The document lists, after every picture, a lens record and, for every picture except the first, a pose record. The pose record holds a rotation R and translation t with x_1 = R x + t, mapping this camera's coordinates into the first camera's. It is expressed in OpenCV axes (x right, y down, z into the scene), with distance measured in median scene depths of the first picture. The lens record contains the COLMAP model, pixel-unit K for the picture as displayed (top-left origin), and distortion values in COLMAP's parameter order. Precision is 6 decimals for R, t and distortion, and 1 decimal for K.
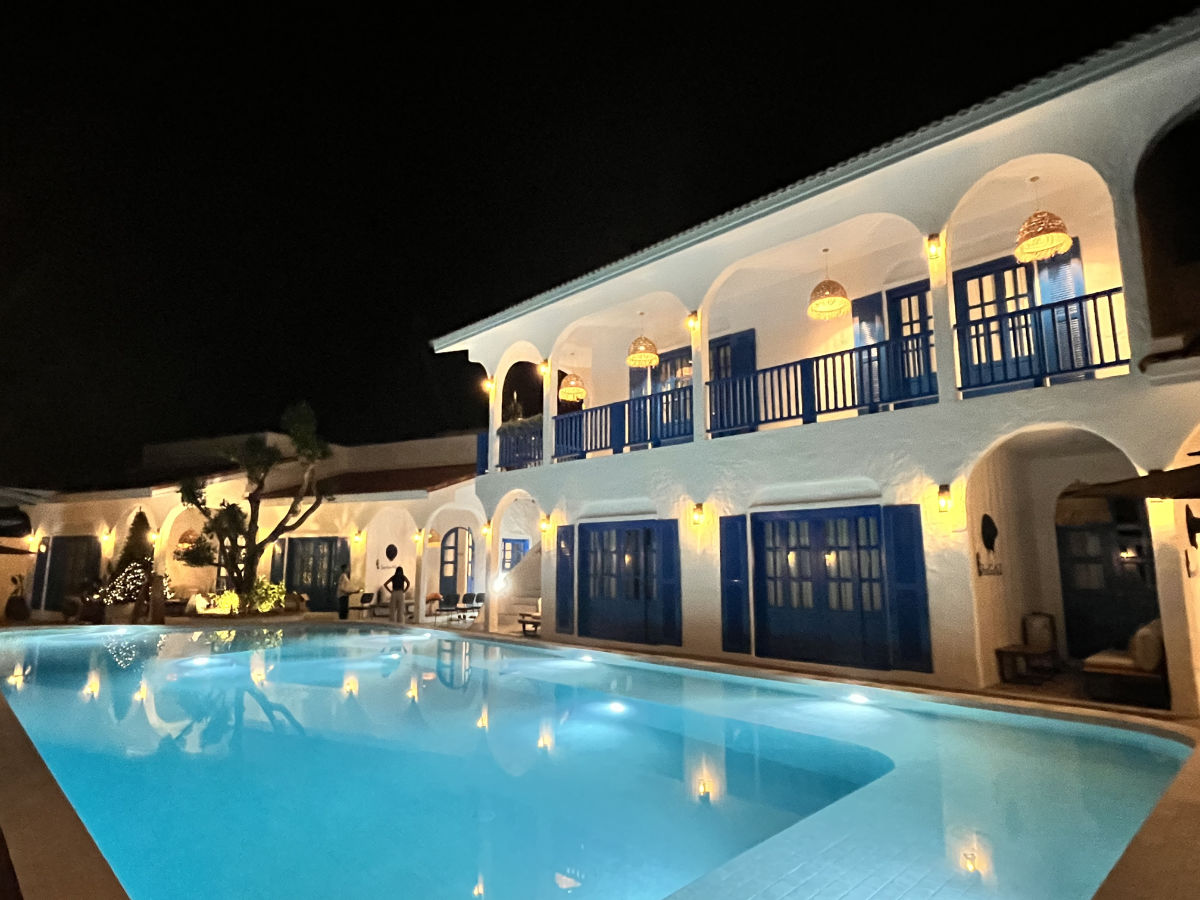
lens RADIAL K [[673.4, 0, 617.4], [0, 673.4, 448.8], [0, 0, 1]] dist [0.002247, -0.000125]
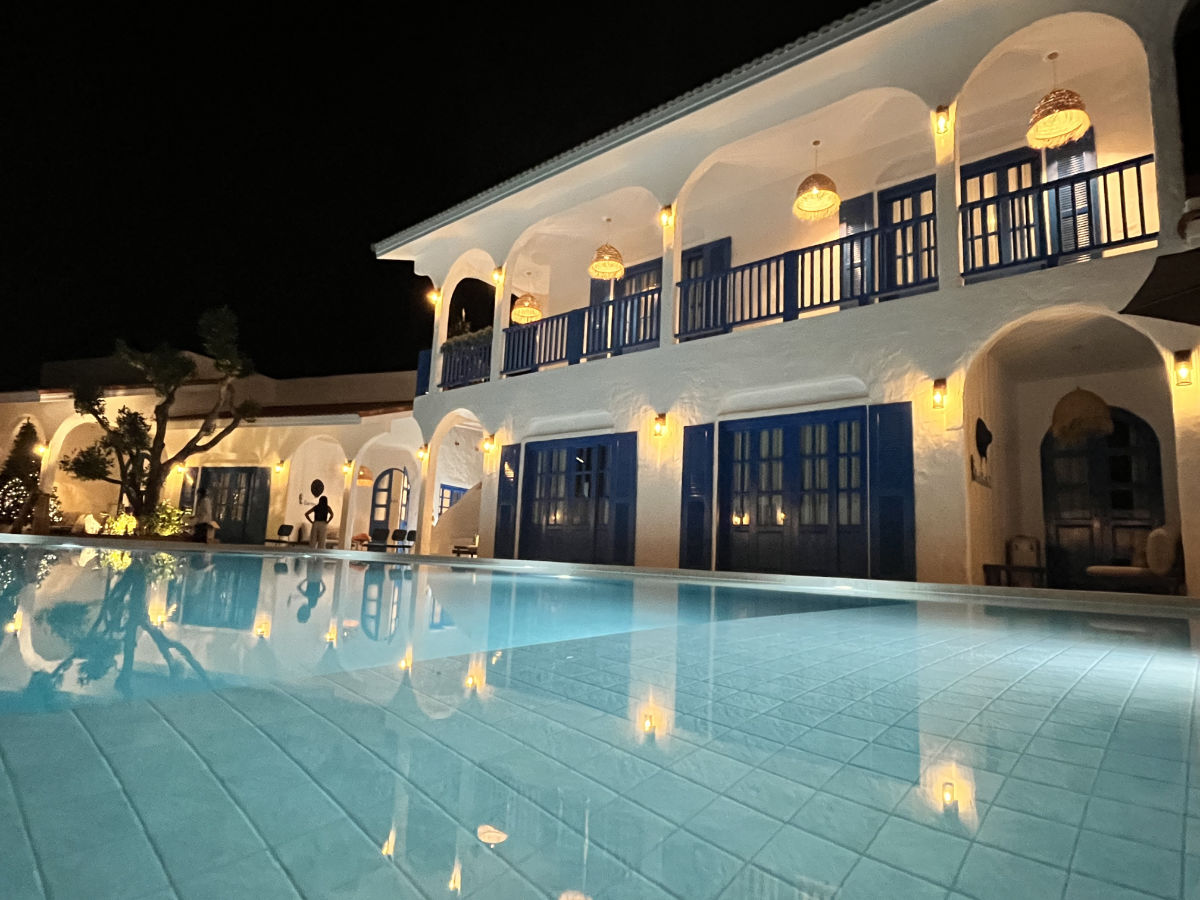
lens RADIAL K [[673.4, 0, 612.9], [0, 673.4, 445.6], [0, 0, 1]] dist [0.002247, -0.000125]
pose [[0.995682, 0.058901, 0.071744, -0.006080], [-0.059279, 0.998237, 0.003141, 0.115406], [-0.071432, -0.007380, 0.997418, 0.093469]]
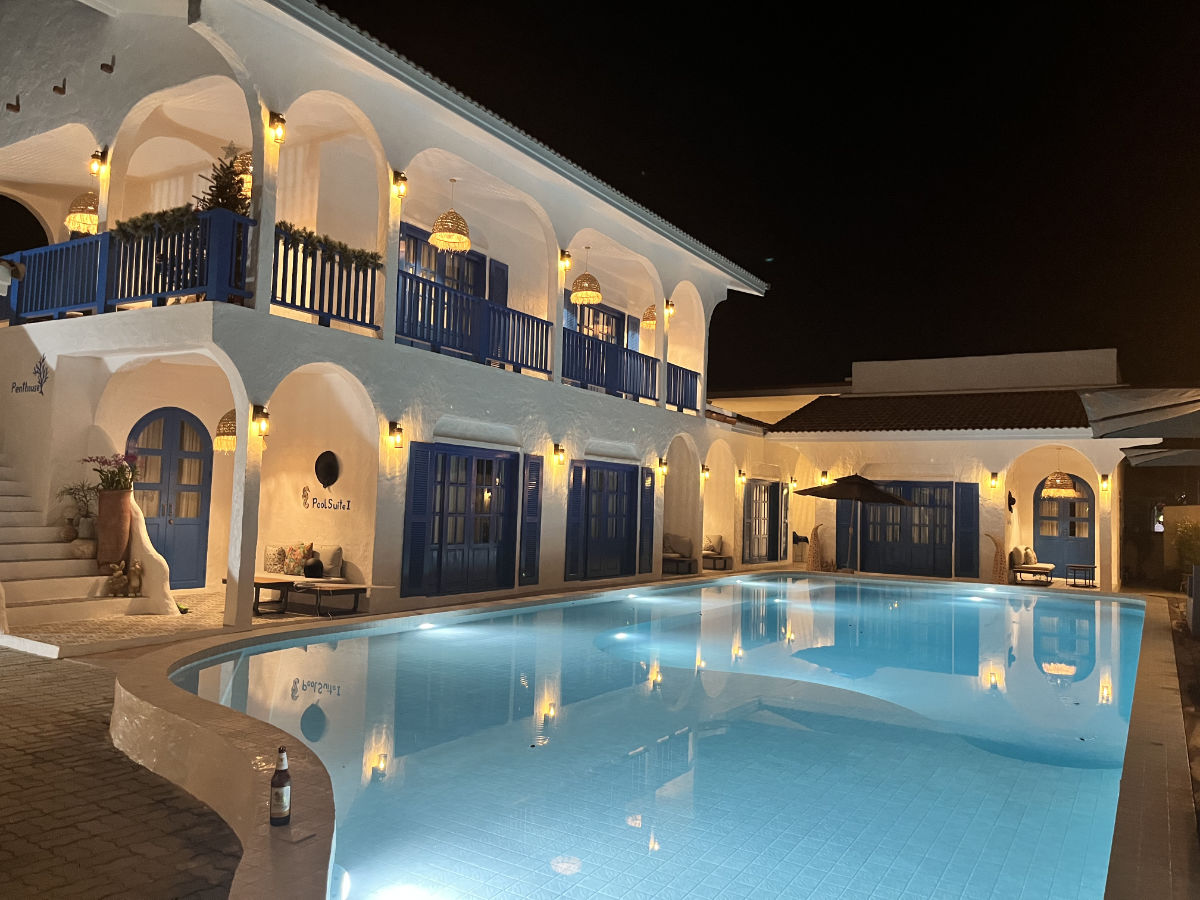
lens RADIAL K [[926.0, 0, 585.6], [0, 926.0, 449.0], [0, 0, 1]] dist [0.059462, -0.012861]
pose [[-0.222661, 0.041017, 0.974033, -1.171503], [-0.209200, 0.973830, -0.088831, 0.188910], [-0.952186, -0.223546, -0.208253, 1.151591]]
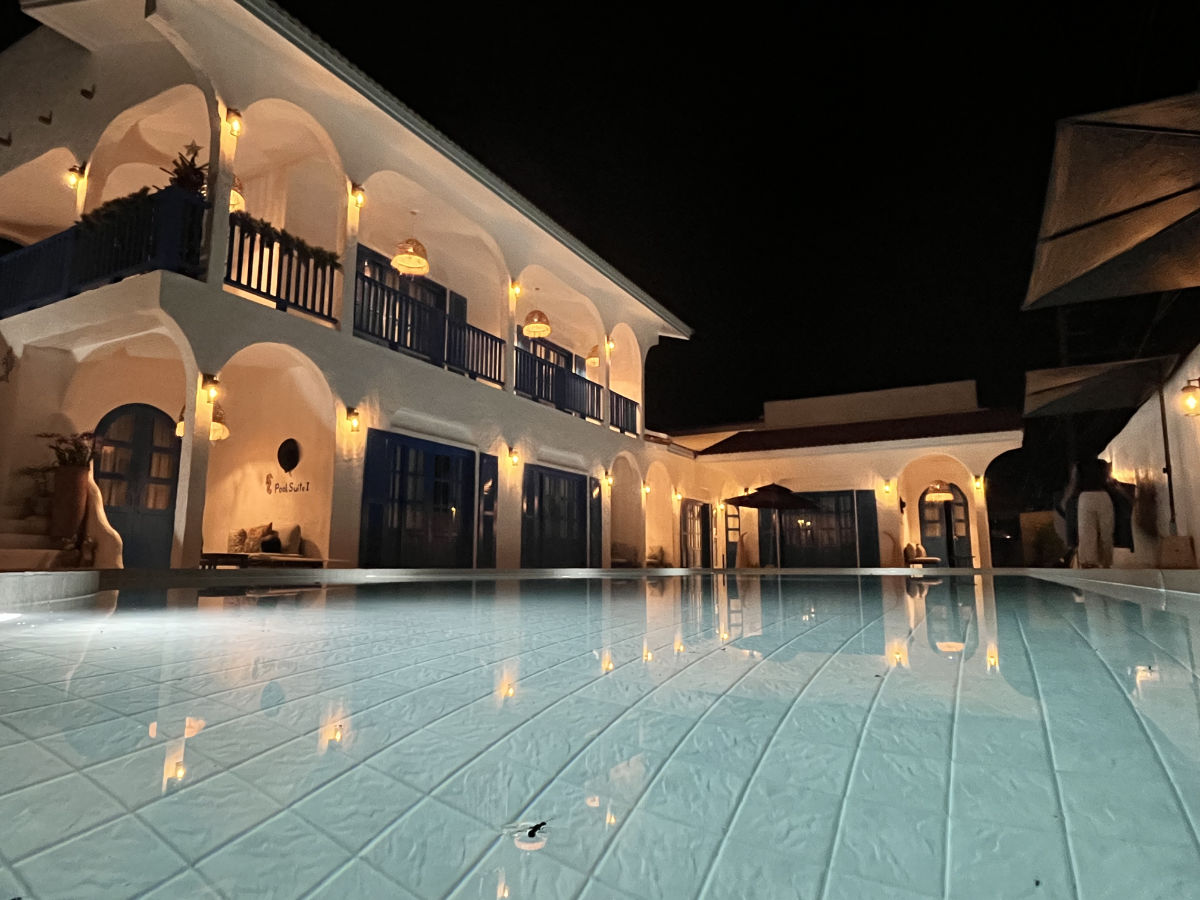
lens RADIAL K [[734.1, 0, 596.4], [0, 734.1, 455.7], [0, 0, 1]] dist [0.016052, -0.008277]
pose [[-0.276387, 0.138871, 0.950960, -1.022191], [-0.174077, 0.965903, -0.191647, 0.284941], [-0.945149, -0.218509, -0.242789, 1.070204]]
